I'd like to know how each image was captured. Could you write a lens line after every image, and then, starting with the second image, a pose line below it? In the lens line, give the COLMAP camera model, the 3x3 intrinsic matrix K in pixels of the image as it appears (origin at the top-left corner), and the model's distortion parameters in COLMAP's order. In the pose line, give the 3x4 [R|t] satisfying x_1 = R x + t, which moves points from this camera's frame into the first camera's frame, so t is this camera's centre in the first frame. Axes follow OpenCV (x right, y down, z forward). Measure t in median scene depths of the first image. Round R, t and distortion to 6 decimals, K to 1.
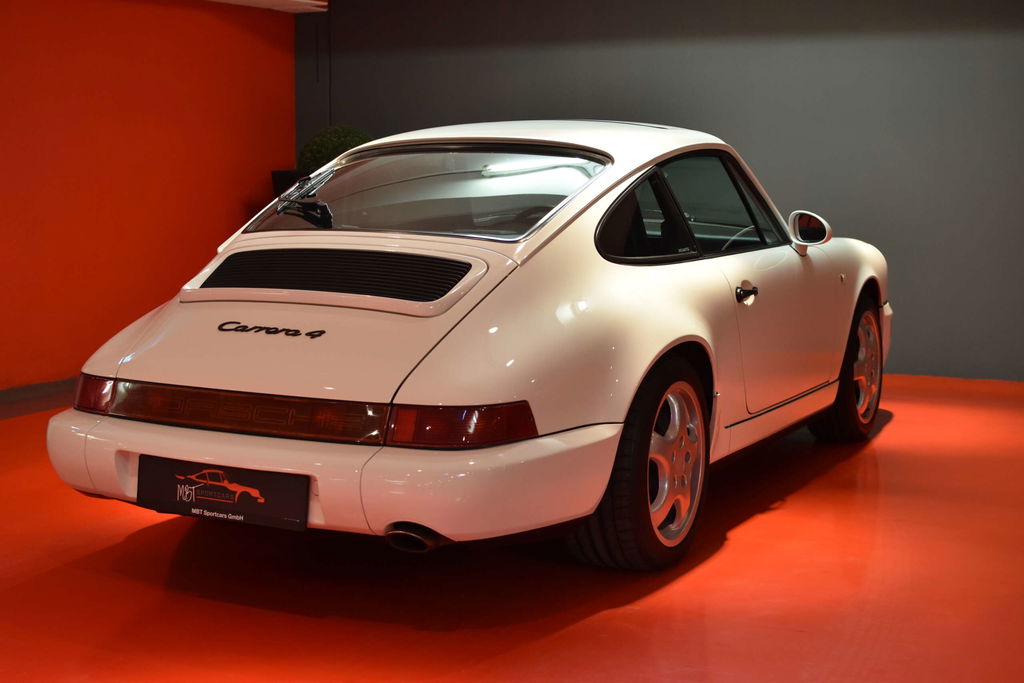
lens RADIAL K [[1567.6, 0, 512.0], [0, 1567.6, 341.5], [0, 0, 1]] dist [-0.168333, 0.025683]
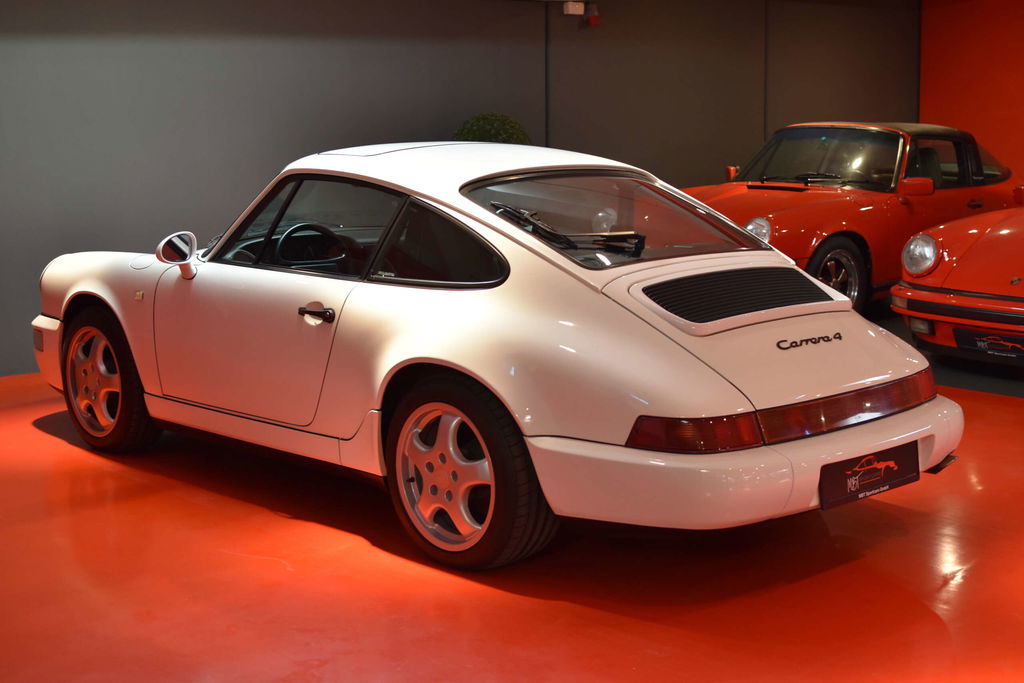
lens RADIAL K [[1567.6, 0, 512.0], [0, 1567.6, 341.5], [0, 0, 1]] dist [-0.168333, 0.025683]
pose [[0.322259, -0.157902, 0.933389, -1.390094], [0.110435, 0.985529, 0.128594, -0.192095], [-0.940188, 0.061638, 0.335034, 0.842108]]
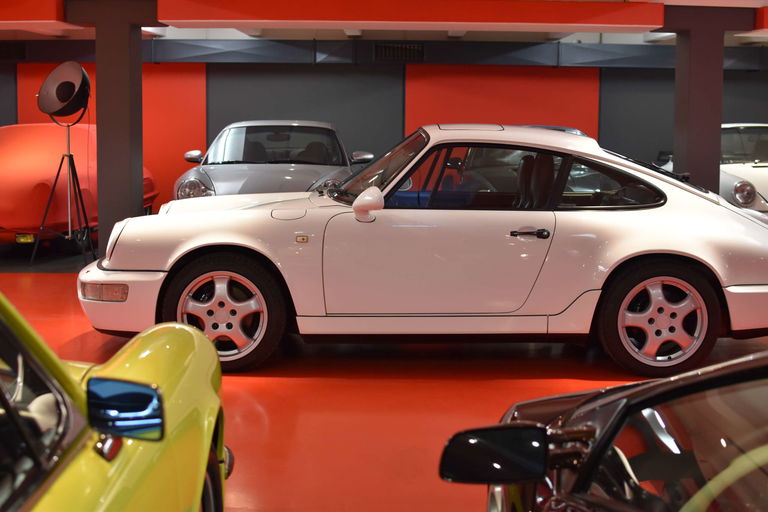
lens RADIAL K [[1175.7, 0, 384.0], [0, 1175.7, 256.0], [0, 0, 1]] dist [-0.168333, 0.025683]
pose [[-0.453386, -0.115247, 0.883832, -1.445395], [0.083128, 0.981816, 0.170667, -0.311038], [-0.887429, 0.150849, -0.435561, 2.315412]]
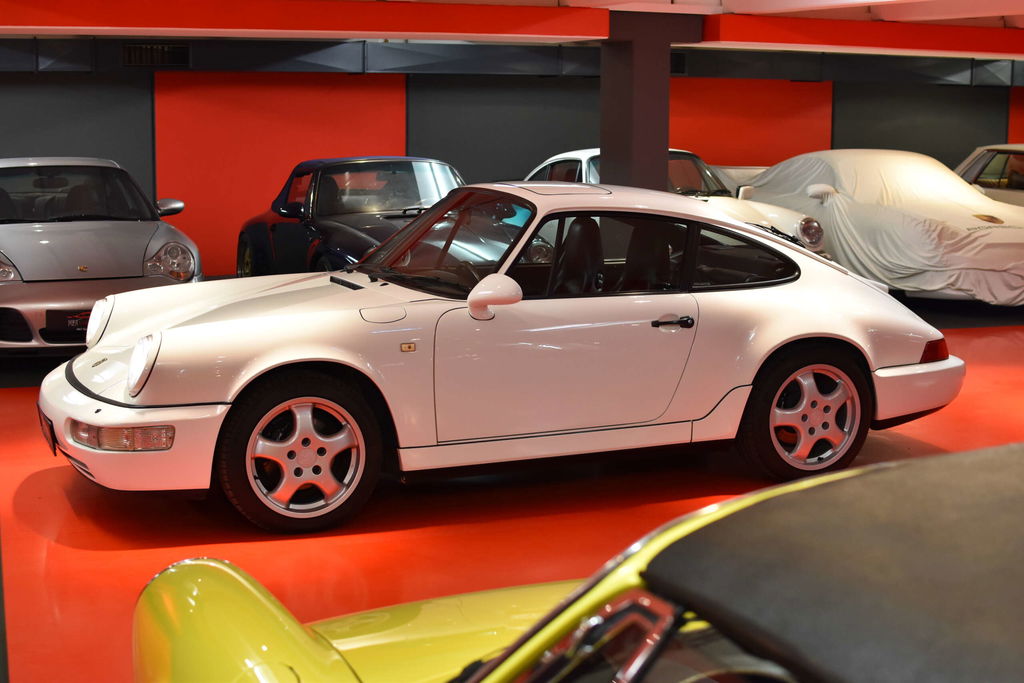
lens RADIAL K [[1567.6, 0, 512.0], [0, 1567.6, 341.5], [0, 0, 1]] dist [-0.168333, 0.025683]
pose [[-0.769227, -0.102342, 0.630726, -1.088700], [0.058378, 0.971705, 0.228868, -0.435223], [-0.636303, 0.212872, -0.741487, 2.827067]]
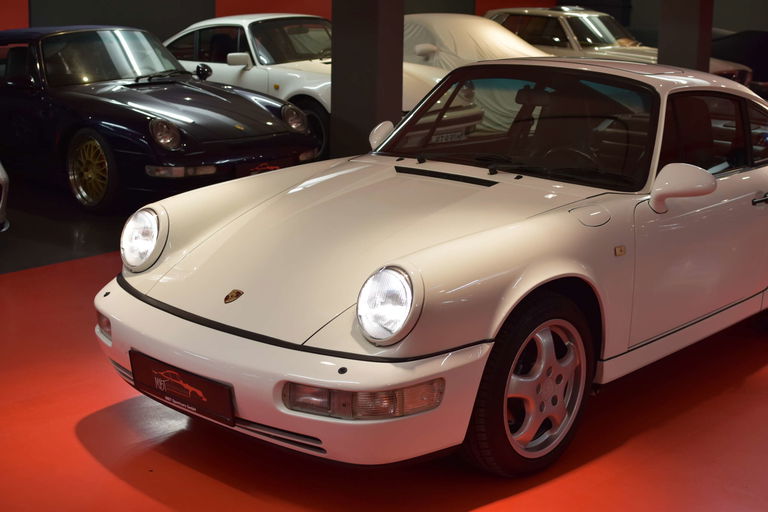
lens RADIAL K [[1175.7, 0, 384.0], [0, 1175.7, 256.0], [0, 0, 1]] dist [-0.168333, 0.025683]
pose [[-0.964472, -0.078605, 0.252219, -0.080773], [0.008223, 0.945314, 0.326057, -0.418714], [-0.264056, 0.316547, -0.911083, 2.752530]]
